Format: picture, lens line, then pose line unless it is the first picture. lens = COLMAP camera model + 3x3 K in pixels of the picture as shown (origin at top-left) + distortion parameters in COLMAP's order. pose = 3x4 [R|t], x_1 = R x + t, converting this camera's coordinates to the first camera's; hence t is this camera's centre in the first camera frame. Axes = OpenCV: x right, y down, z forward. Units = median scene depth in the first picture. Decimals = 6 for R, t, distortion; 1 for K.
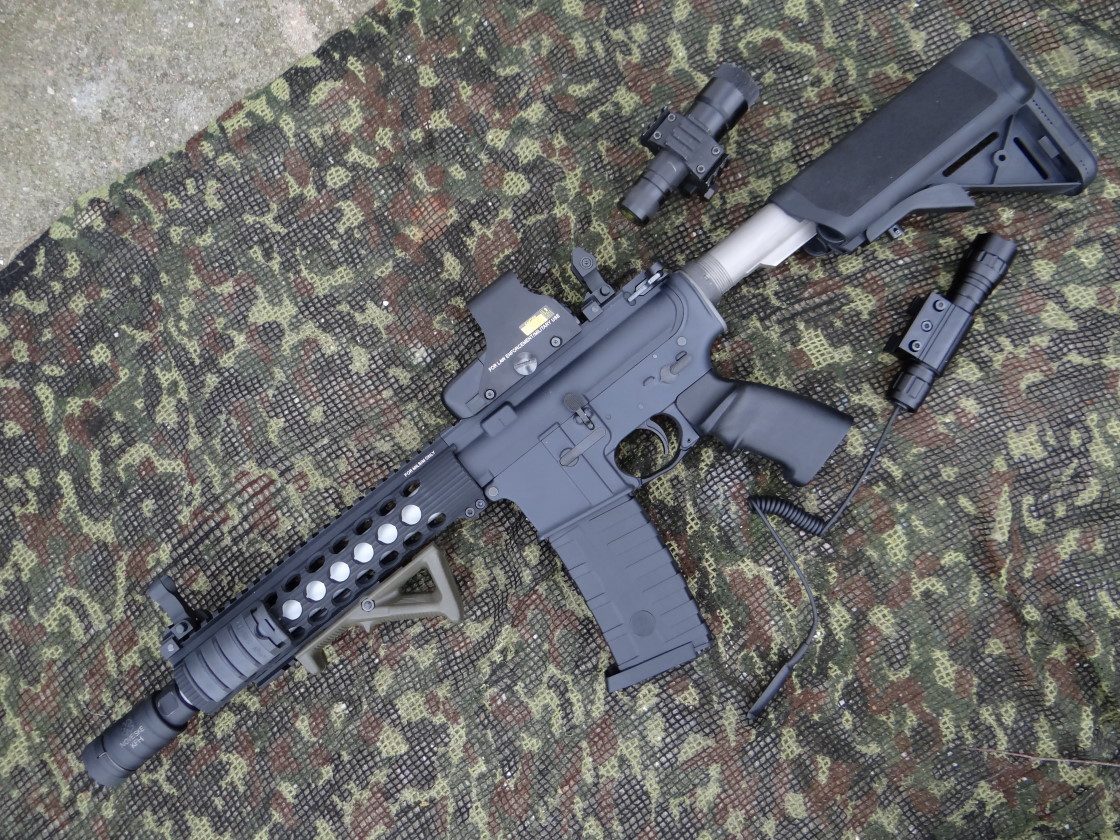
lens RADIAL K [[853.5, 0, 561.2], [0, 853.5, 424.9], [0, 0, 1]] dist [-0.036798, 0.024575]
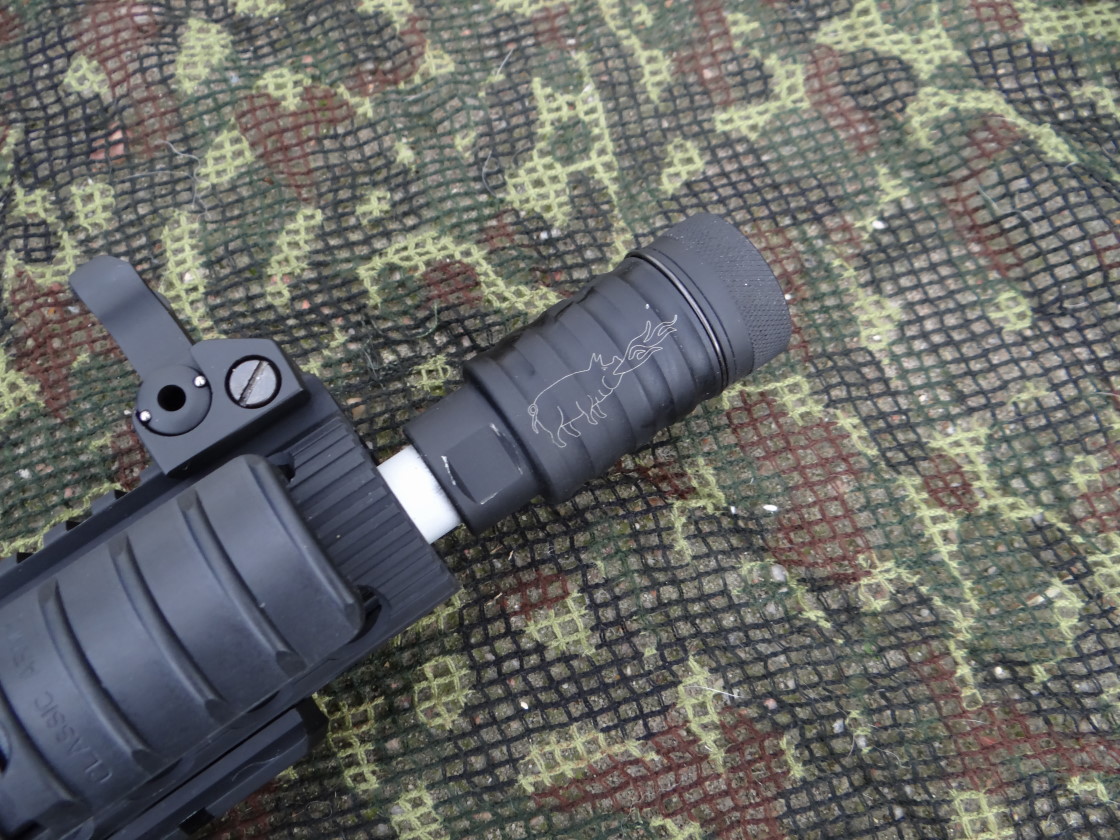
lens RADIAL K [[853.5, 0, 560.2], [0, 853.5, 417.9], [0, 0, 1]] dist [-0.036798, 0.024575]
pose [[0.992415, 0.122676, 0.007946, 0.298029], [-0.119944, 0.980429, -0.156119, -0.349066], [-0.026942, 0.153982, 0.987706, 0.671264]]
